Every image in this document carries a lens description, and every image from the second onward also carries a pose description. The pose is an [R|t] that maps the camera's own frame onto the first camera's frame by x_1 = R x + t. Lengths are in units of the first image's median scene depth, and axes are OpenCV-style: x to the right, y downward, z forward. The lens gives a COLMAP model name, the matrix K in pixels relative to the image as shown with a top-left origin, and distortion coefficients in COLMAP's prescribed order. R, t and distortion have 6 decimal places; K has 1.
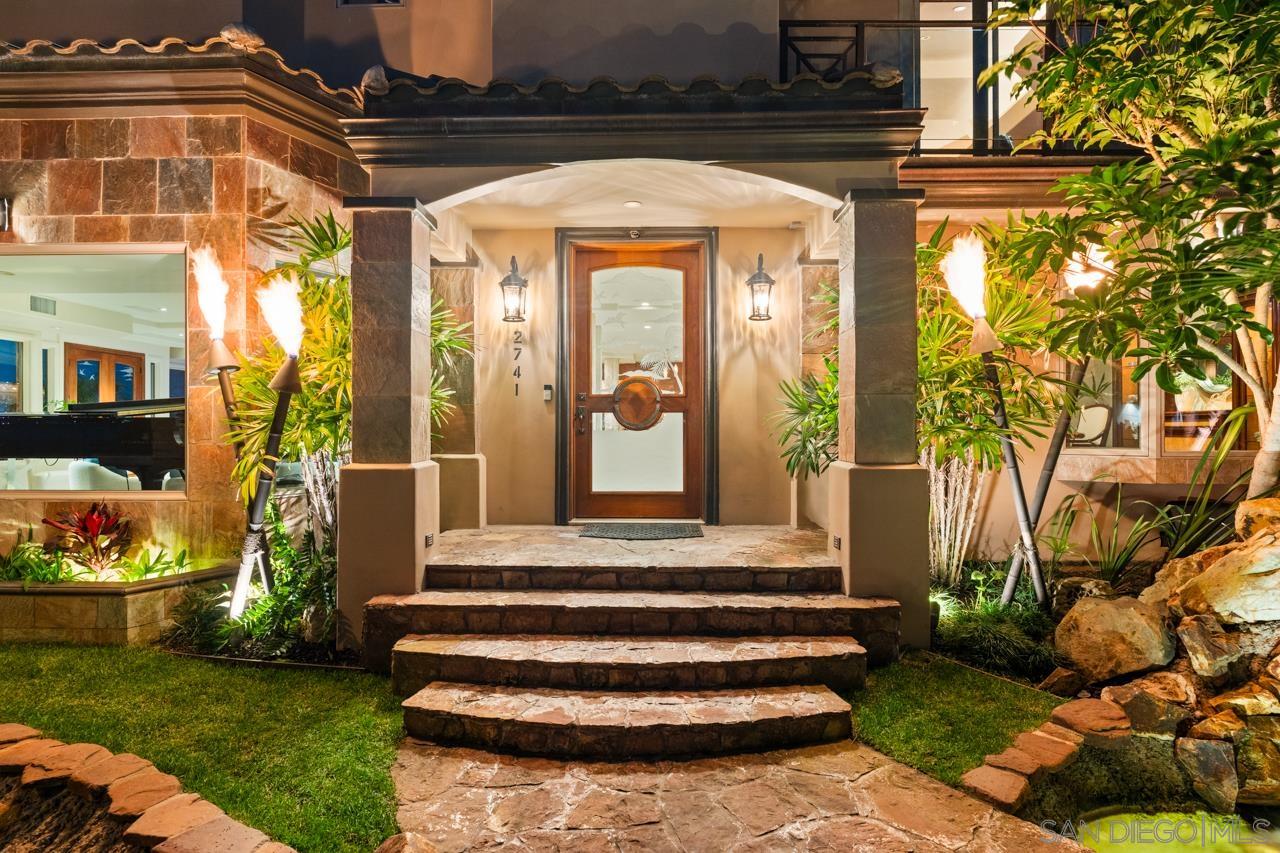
lens RADIAL K [[651.1, 0, 640.0], [0, 651.1, 426.5], [0, 0, 1]] dist [0.000099, -0.000243]
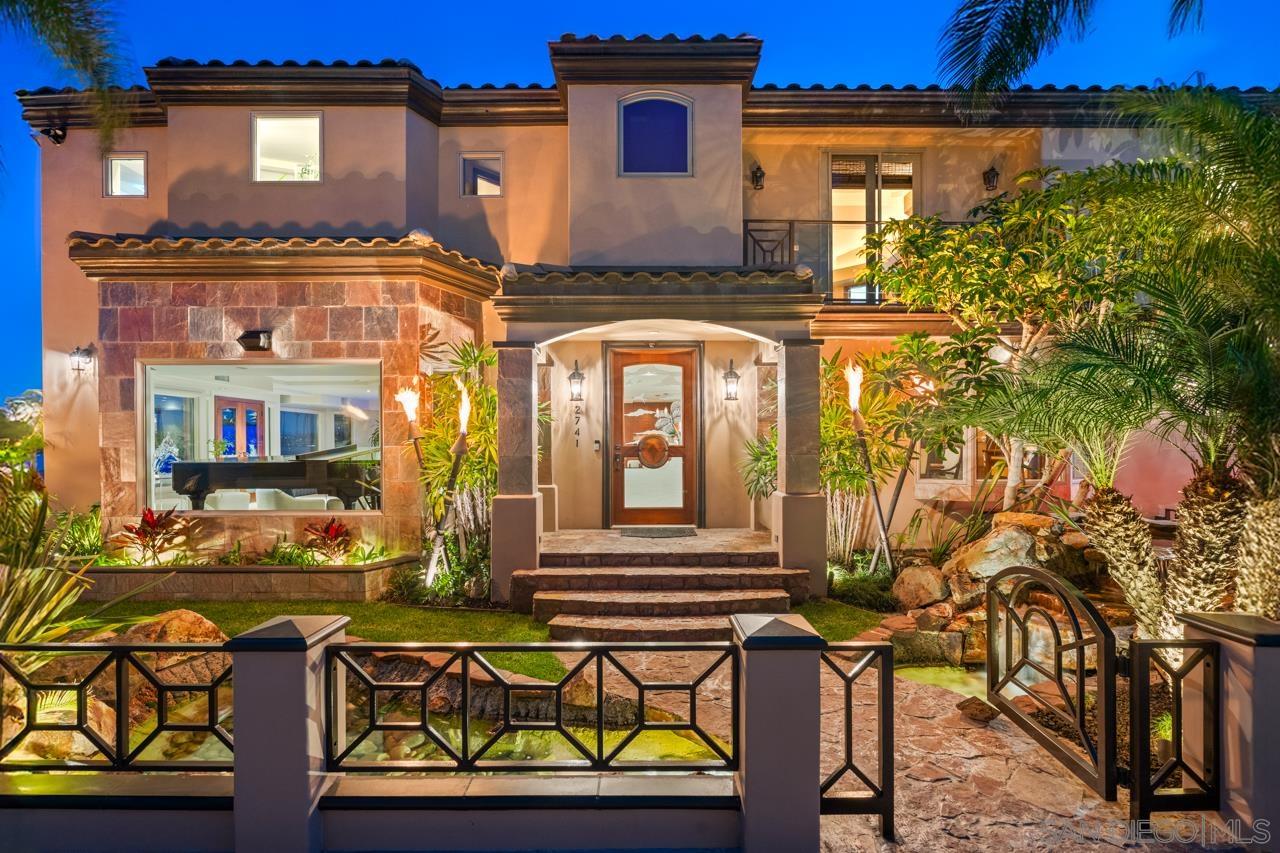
lens RADIAL K [[576.4, 0, 636.1], [0, 576.4, 443.1], [0, 0, 1]] dist [0.000058, 0.000005]
pose [[0.999660, -0.003773, 0.025783, -0.097773], [0.003643, 0.999980, 0.005086, -0.075324], [-0.025802, -0.004991, 0.999655, -0.466903]]
